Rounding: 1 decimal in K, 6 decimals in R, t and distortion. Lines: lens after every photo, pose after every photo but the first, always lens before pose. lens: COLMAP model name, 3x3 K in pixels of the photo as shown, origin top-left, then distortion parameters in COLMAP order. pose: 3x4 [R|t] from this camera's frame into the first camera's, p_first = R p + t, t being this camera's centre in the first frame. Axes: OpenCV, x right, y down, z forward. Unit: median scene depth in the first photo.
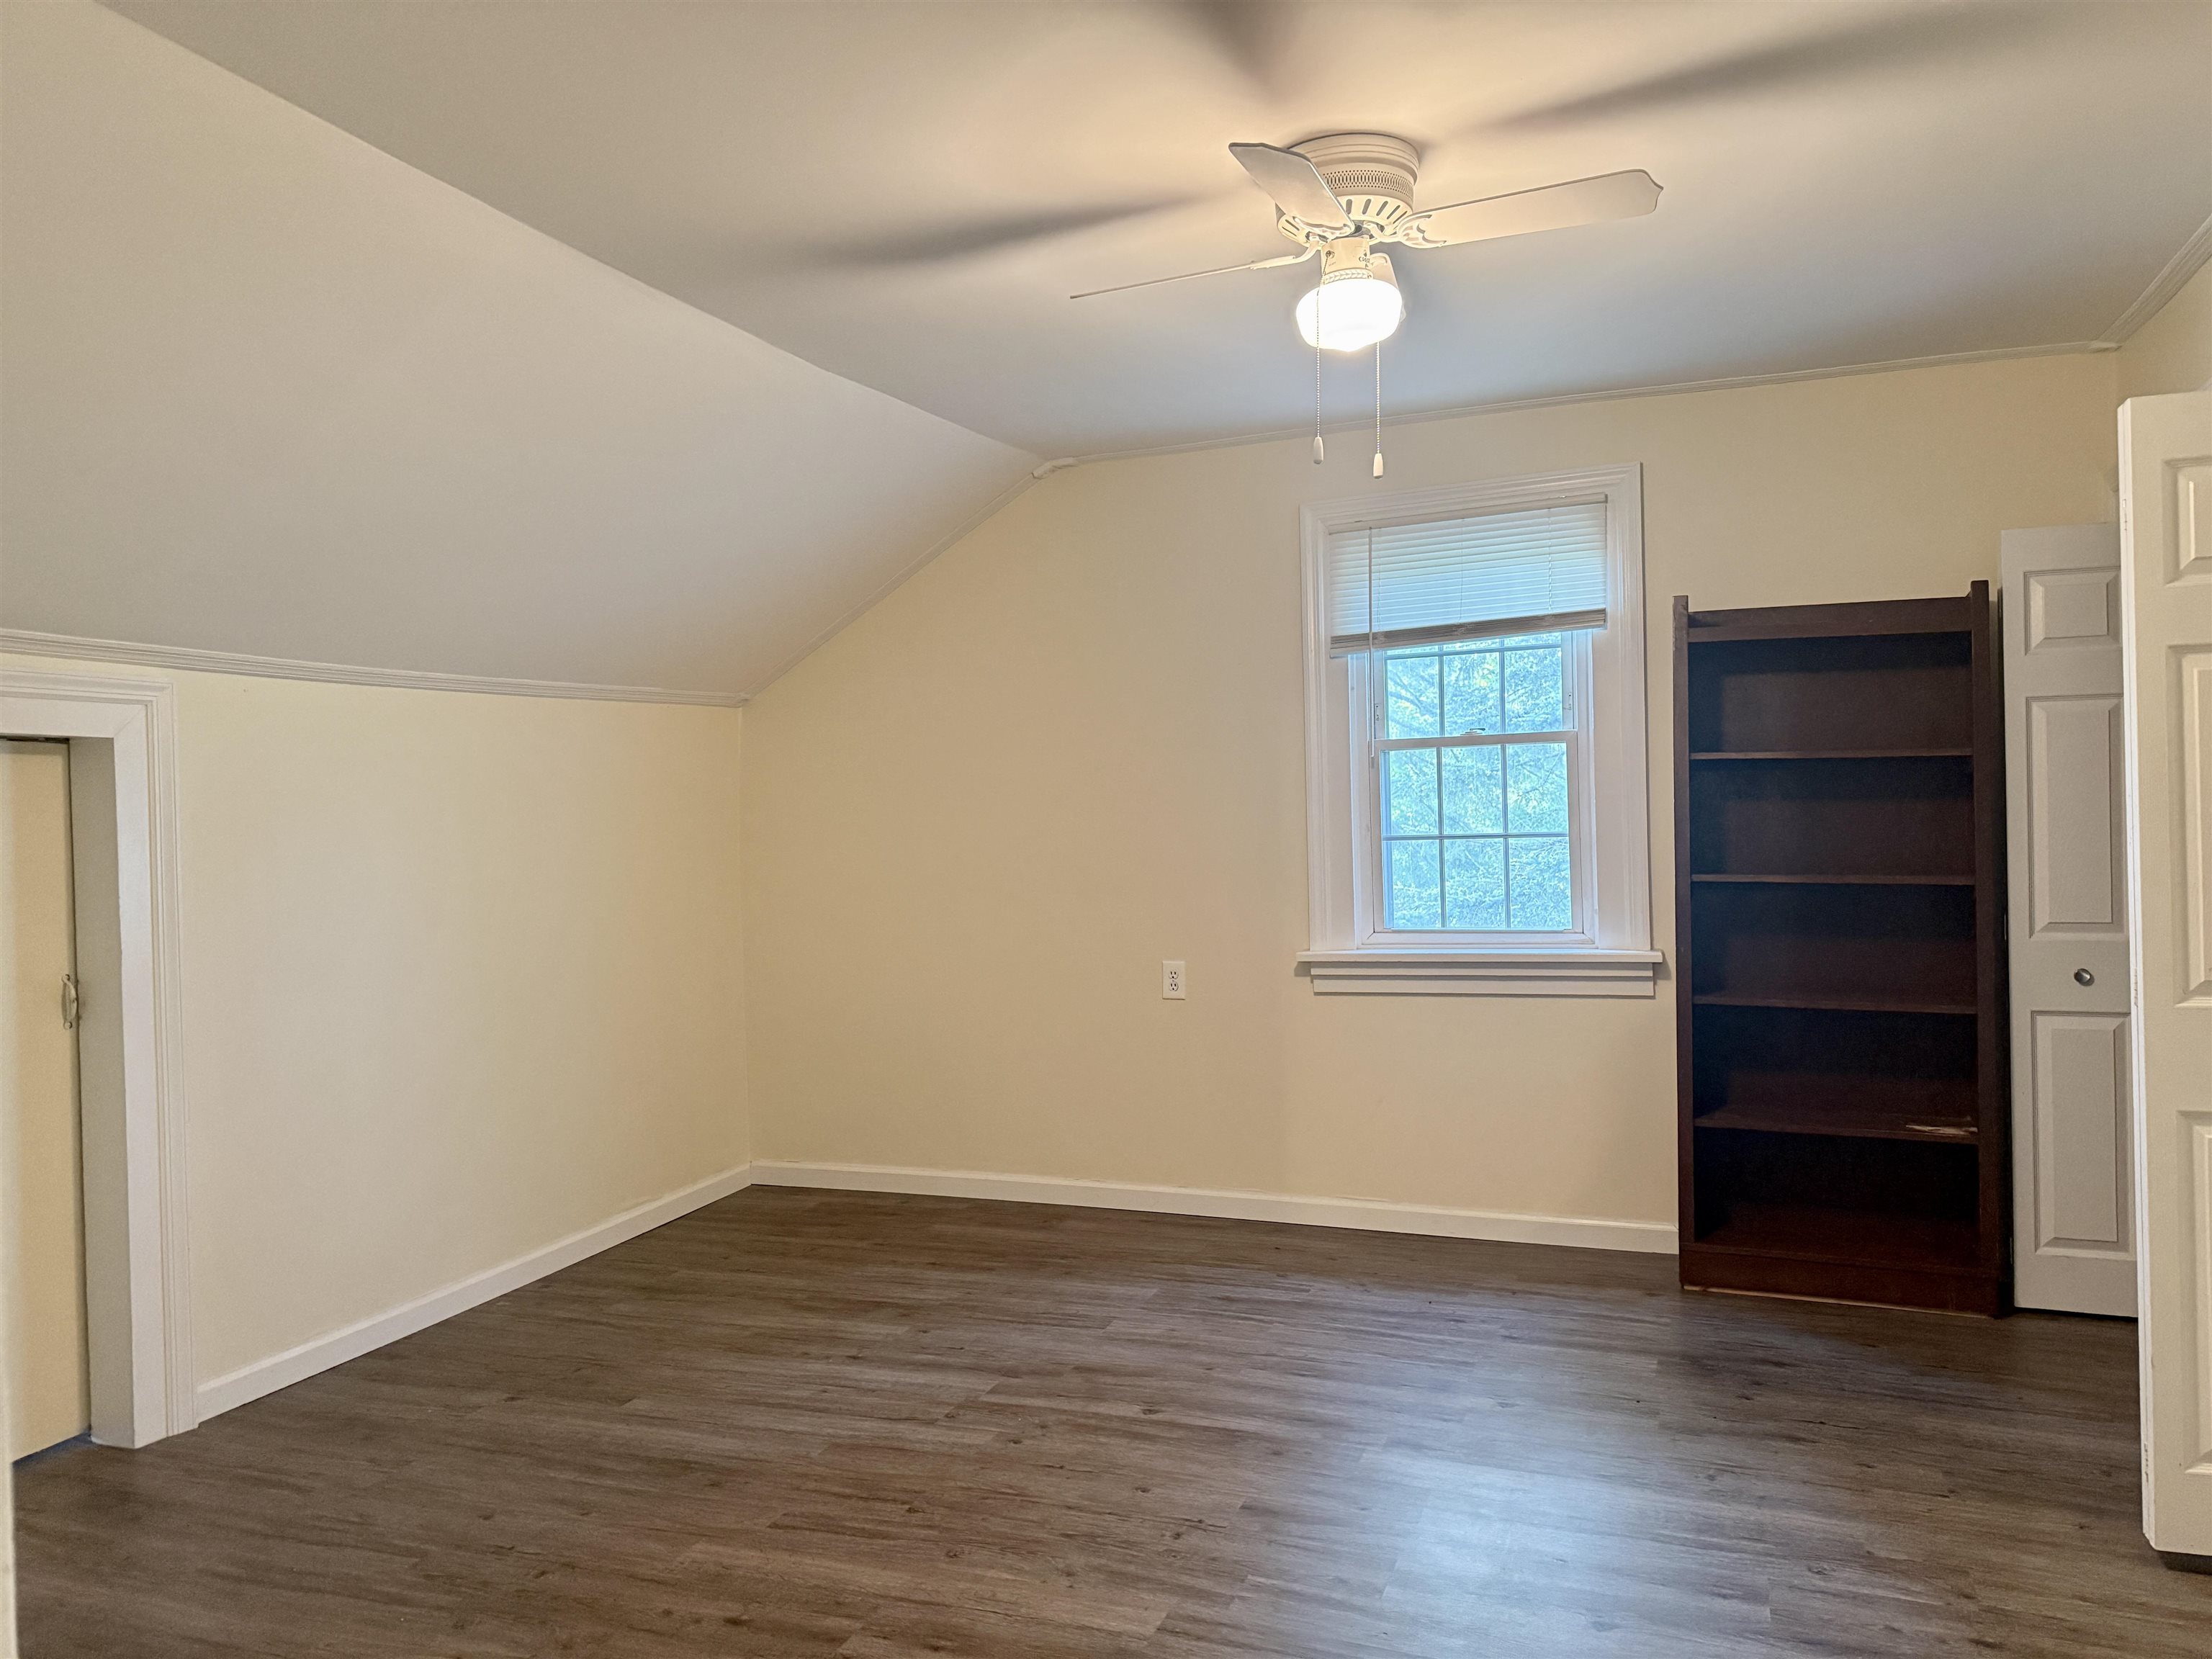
lens RADIAL K [[1508.1, 0, 1106.0], [0, 1508.1, 829.5], [0, 0, 1]] dist [0.137531, -0.135146]
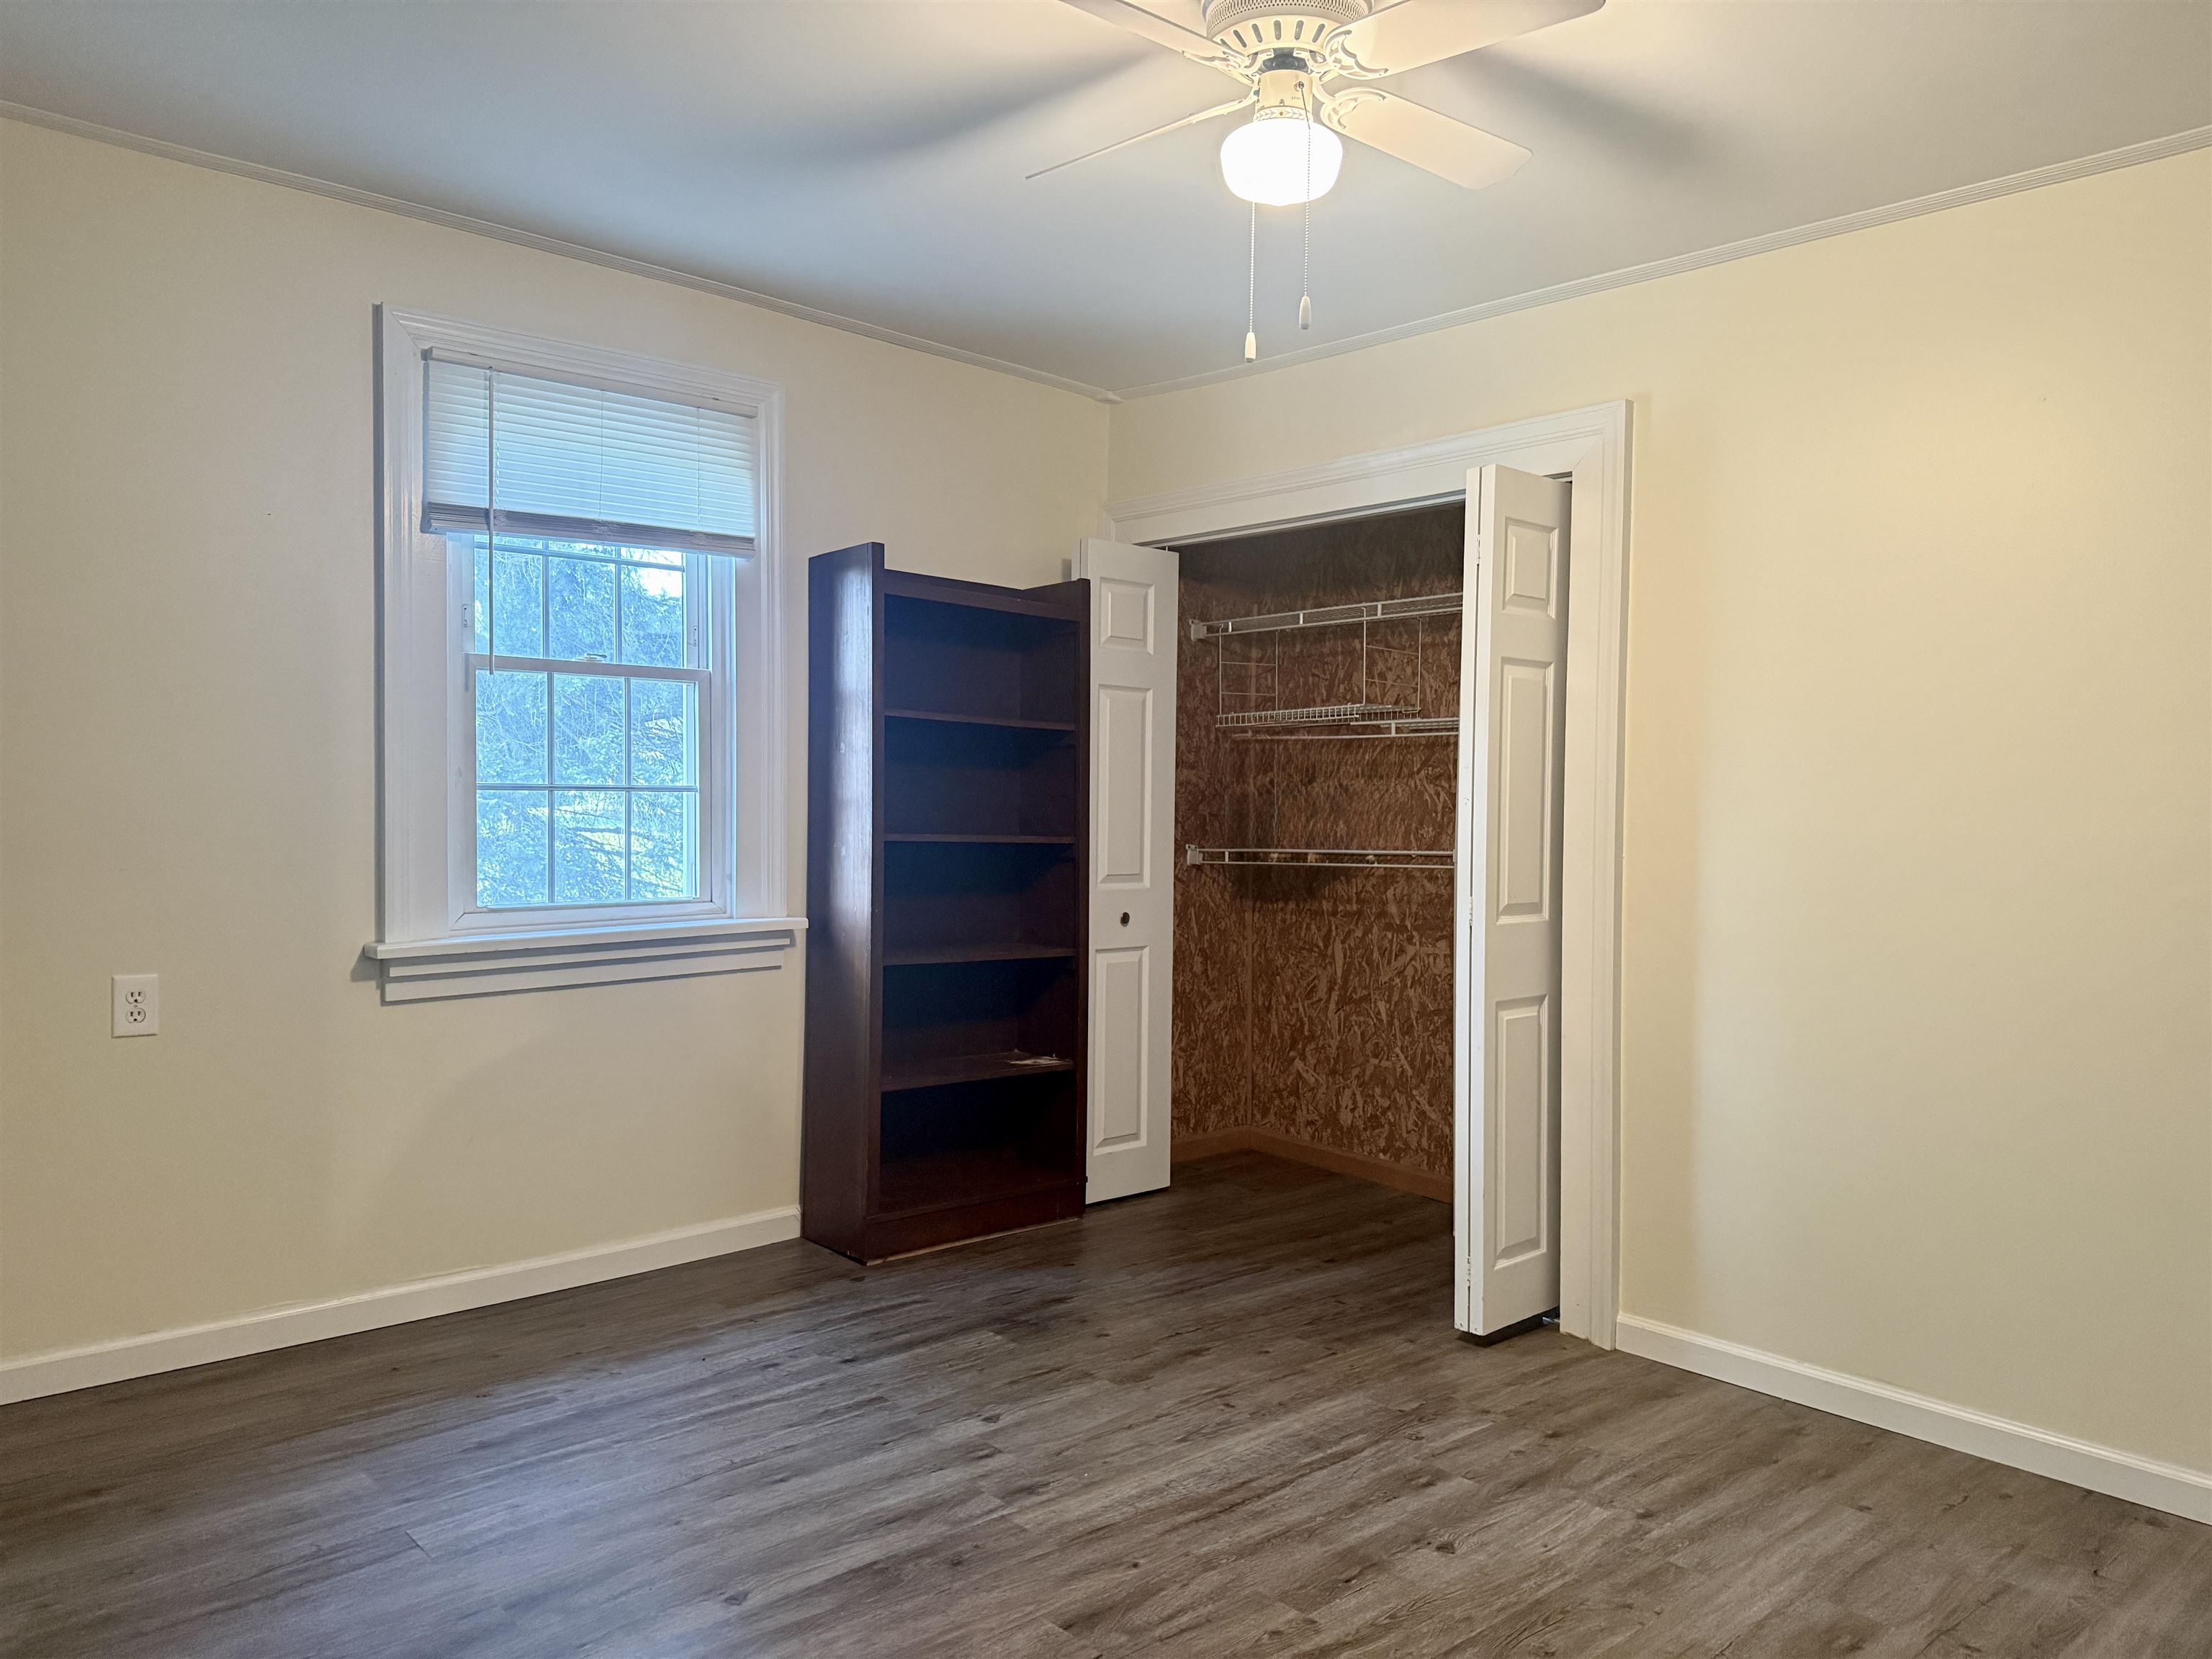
lens RADIAL K [[1560.0, 0, 1106.0], [0, 1560.0, 829.5], [0, 0, 1]] dist [0.072301, -0.057937]
pose [[0.473693, 0.008511, 0.880649, -0.408669], [-0.019003, 0.999819, 0.000559, 0.023553], [-0.880485, -0.017000, 0.473769, 0.408728]]
